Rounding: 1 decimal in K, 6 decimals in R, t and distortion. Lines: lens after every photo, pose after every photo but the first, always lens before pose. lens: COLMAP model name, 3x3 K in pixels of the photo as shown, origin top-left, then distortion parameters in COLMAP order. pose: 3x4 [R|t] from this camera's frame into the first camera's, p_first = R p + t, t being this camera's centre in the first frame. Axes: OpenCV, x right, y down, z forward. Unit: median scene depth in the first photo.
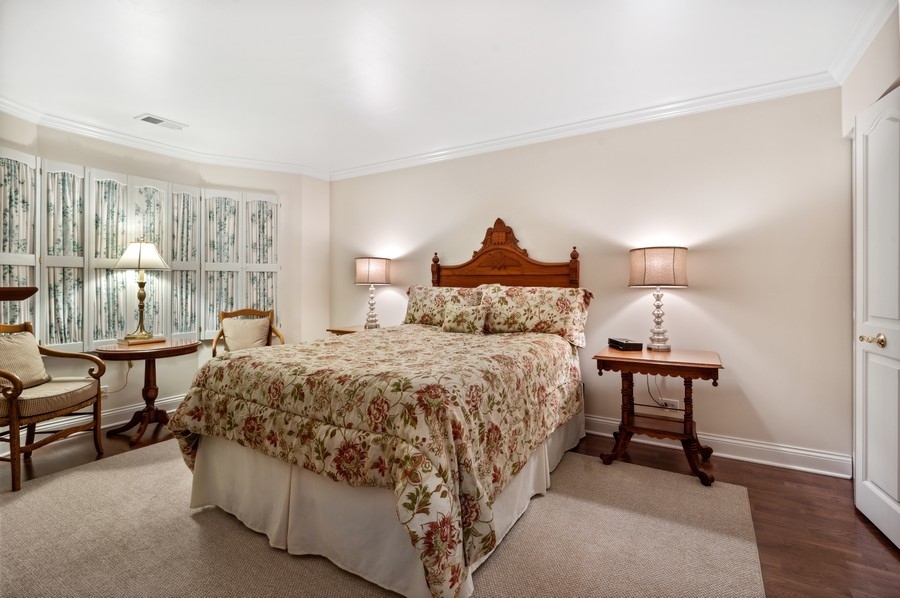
lens RADIAL K [[417.4, 0, 426.7], [0, 417.4, 284.5], [0, 0, 1]] dist [0.000394, -0.001161]
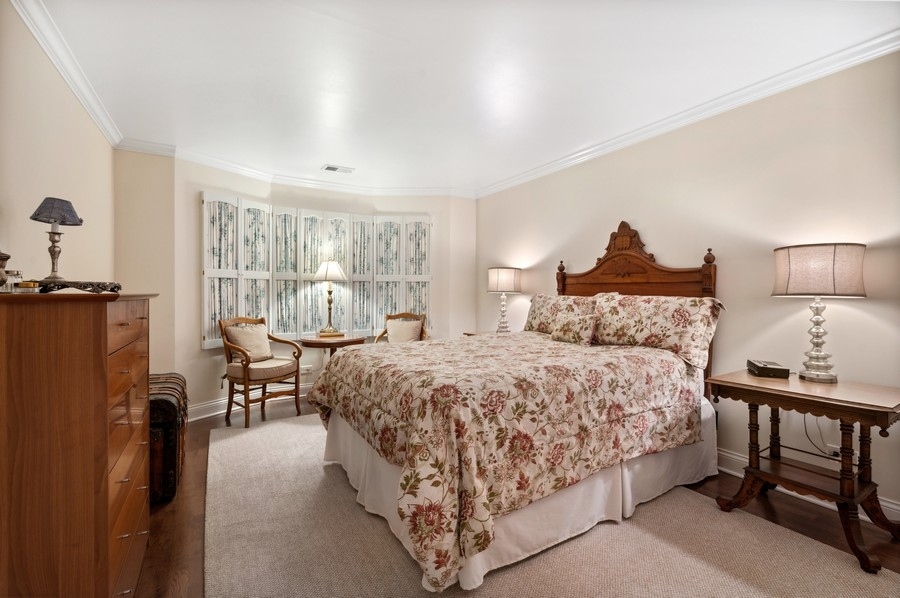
lens RADIAL K [[400.0, 0, 452.1], [0, 400.0, 297.4], [0, 0, 1]] dist [0.001192, -0.000250]
pose [[0.887376, 0.008261, -0.460973, 0.292771], [-0.002832, 0.999918, 0.012468, -0.000657], [0.461039, -0.009758, 0.887326, 0.046709]]
